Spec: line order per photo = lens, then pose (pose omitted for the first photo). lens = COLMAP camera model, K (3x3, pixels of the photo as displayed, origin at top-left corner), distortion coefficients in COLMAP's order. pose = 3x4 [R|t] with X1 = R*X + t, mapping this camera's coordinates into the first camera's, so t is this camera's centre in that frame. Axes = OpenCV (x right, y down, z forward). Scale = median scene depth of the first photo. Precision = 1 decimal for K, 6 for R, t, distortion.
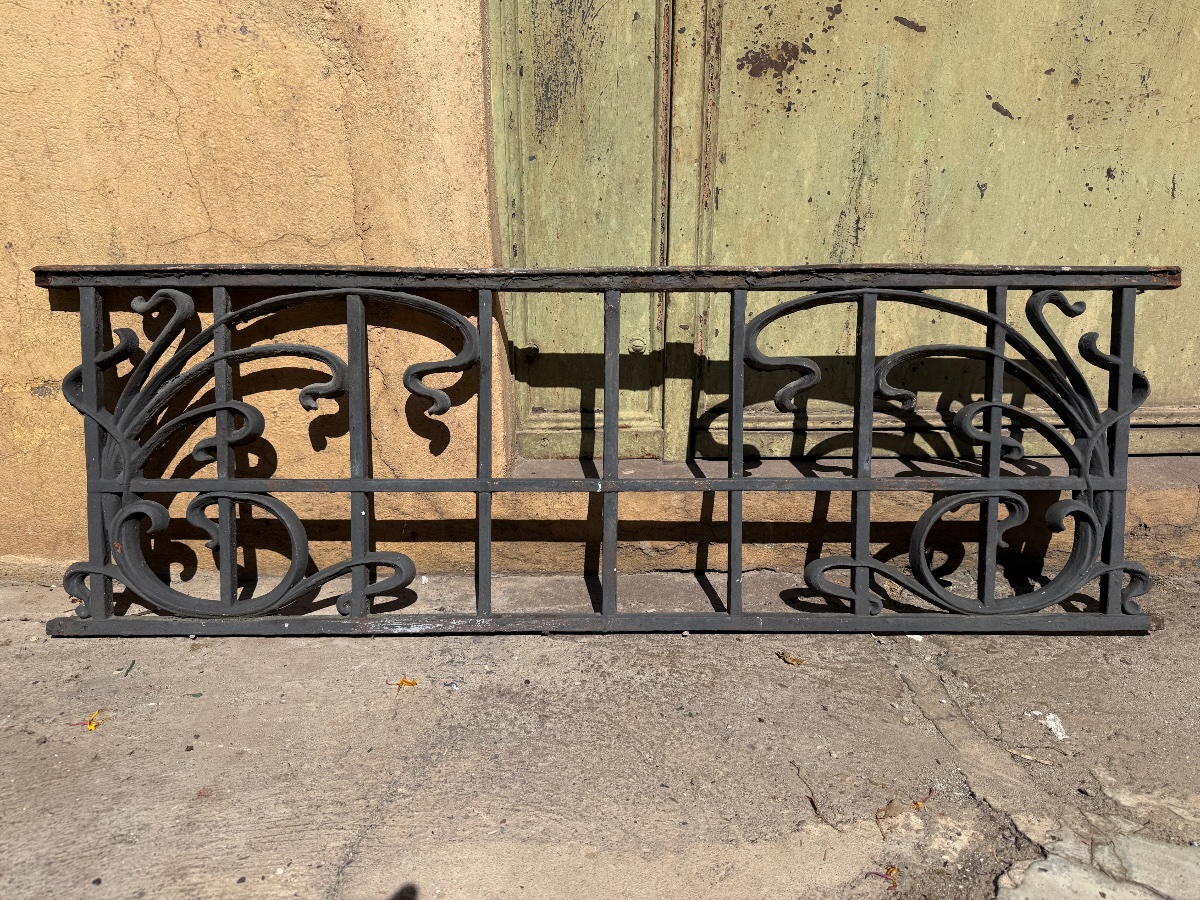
lens RADIAL K [[852.8, 0, 606.6], [0, 852.8, 452.0], [0, 0, 1]] dist [0.005428, -0.008384]
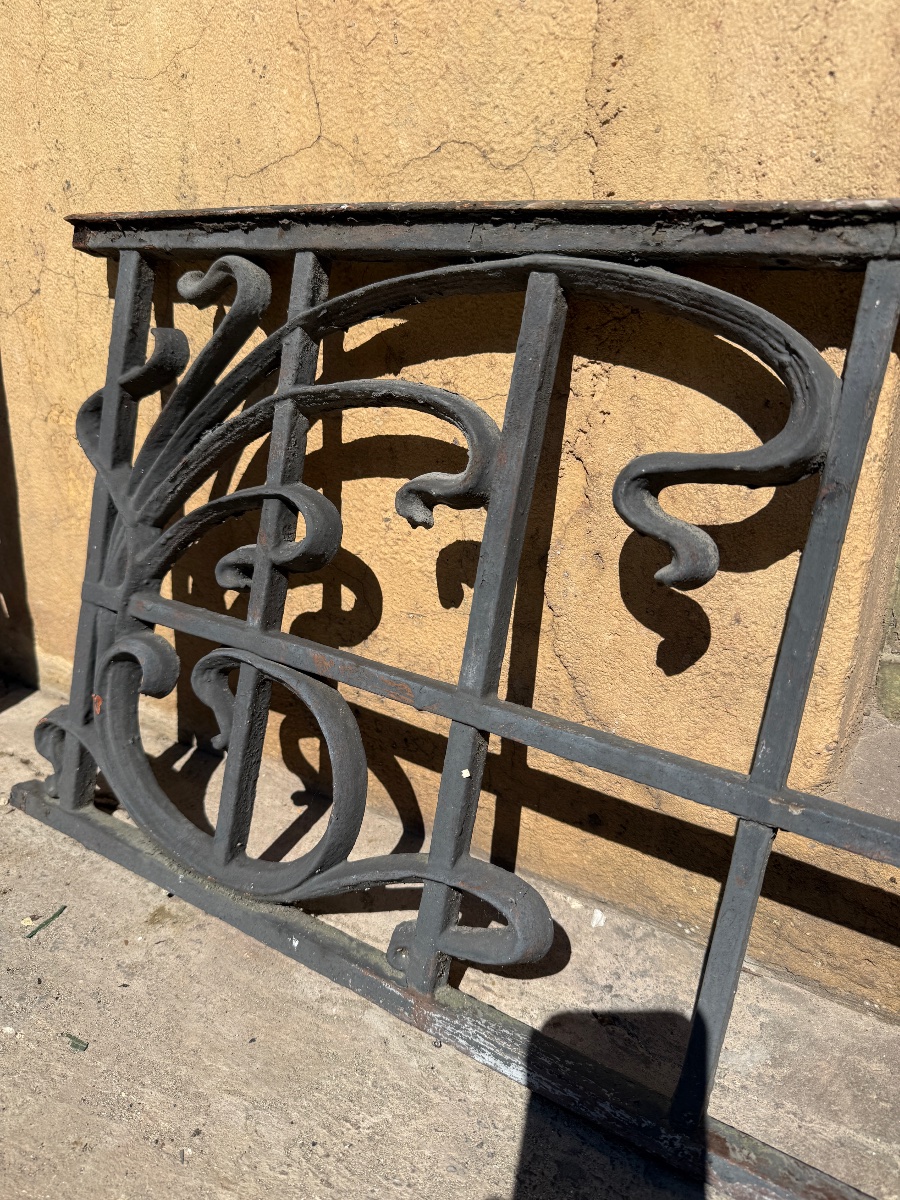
lens RADIAL K [[850.0, 0, 450.0], [0, 850.0, 600.0], [0, 0, 1]] dist [0.045315, -0.062932]
pose [[0.836875, 0.203971, -0.507972, -0.086620], [-0.195201, 0.978176, 0.071187, -0.045903], [0.511406, 0.039582, 0.858427, 0.613670]]
